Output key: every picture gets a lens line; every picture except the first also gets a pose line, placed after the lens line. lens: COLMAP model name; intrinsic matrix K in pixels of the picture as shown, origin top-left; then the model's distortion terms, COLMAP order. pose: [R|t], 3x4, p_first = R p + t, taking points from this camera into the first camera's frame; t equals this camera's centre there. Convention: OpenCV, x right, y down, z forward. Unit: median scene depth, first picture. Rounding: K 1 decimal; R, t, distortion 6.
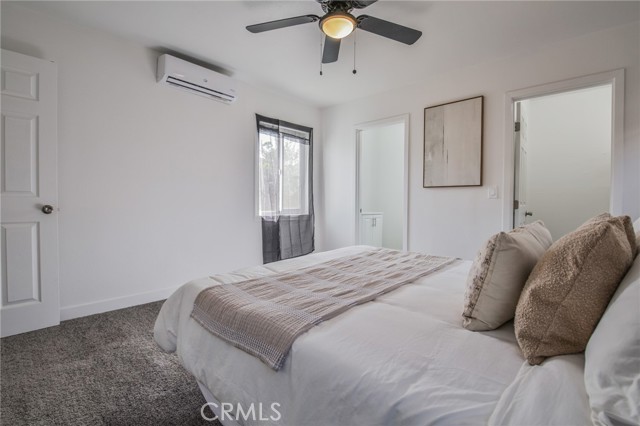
lens RADIAL K [[289.7, 0, 324.5], [0, 289.7, 208.9], [0, 0, 1]] dist [-0.010181, -0.003028]
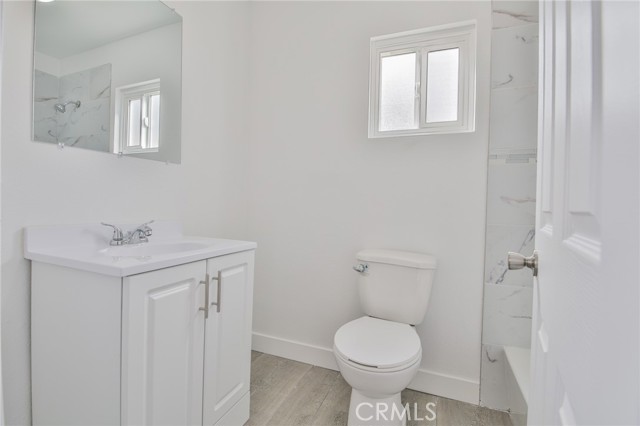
lens RADIAL K [[289.7, 0, 320.6], [0, 289.7, 208.0], [0, 0, 1]] dist [-0.010181, -0.003028]
pose [[0.921117, 0.017265, 0.388903, 0.244438], [-0.013627, 0.999834, -0.012110, -0.026004], [-0.389048, 0.005855, 0.921199, 1.159684]]
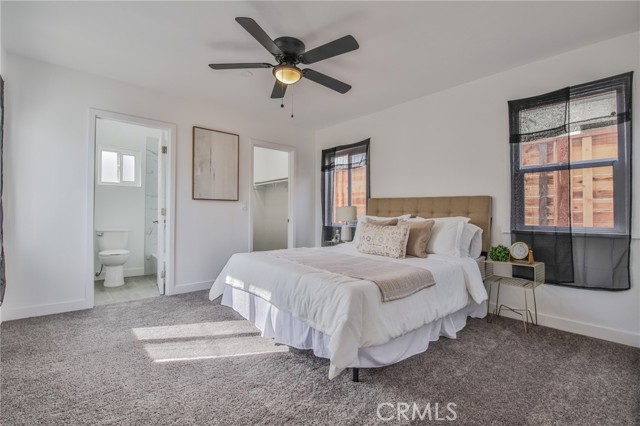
lens RADIAL K [[289.7, 0, 324.0], [0, 289.7, 212.6], [0, 0, 1]] dist [-0.010181, -0.003028]
pose [[0.122368, -0.000131, 0.992485, -0.687003], [0.013995, 0.999901, -0.001594, -0.014834], [-0.992386, 0.014085, 0.122358, 0.391082]]
